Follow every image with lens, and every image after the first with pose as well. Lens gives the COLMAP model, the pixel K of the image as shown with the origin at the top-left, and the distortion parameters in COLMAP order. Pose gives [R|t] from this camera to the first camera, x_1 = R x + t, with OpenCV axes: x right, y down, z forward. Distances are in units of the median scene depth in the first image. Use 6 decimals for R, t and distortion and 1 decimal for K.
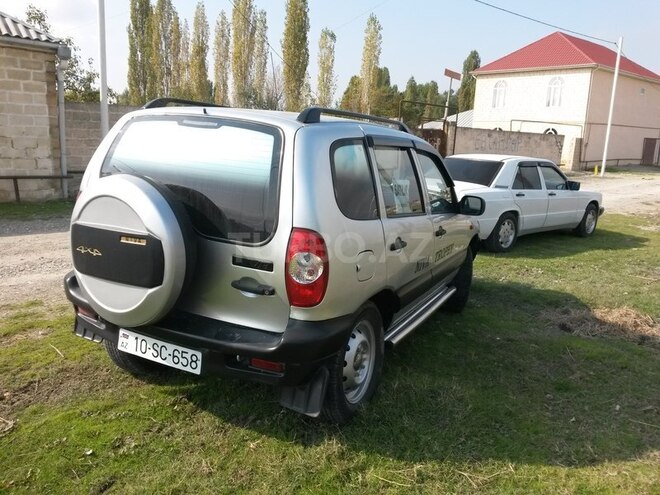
lens RADIAL K [[563.6, 0, 330.0], [0, 563.6, 247.5], [0, 0, 1]] dist [0.004757, 0.002391]
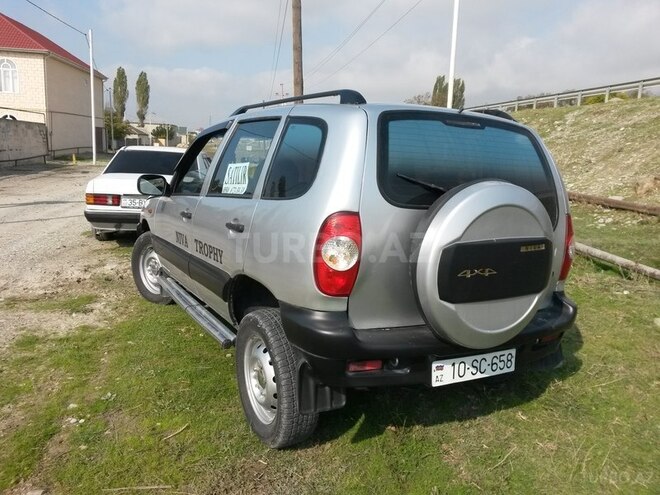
lens RADIAL K [[544.1, 0, 329.9], [0, 544.1, 234.3], [0, 0, 1]] dist [0.087240, 0.001677]
pose [[0.559604, -0.157704, 0.813617, -1.129102], [0.156779, 0.984146, 0.082926, -0.143915], [-0.813796, 0.081152, 0.575457, 0.644123]]
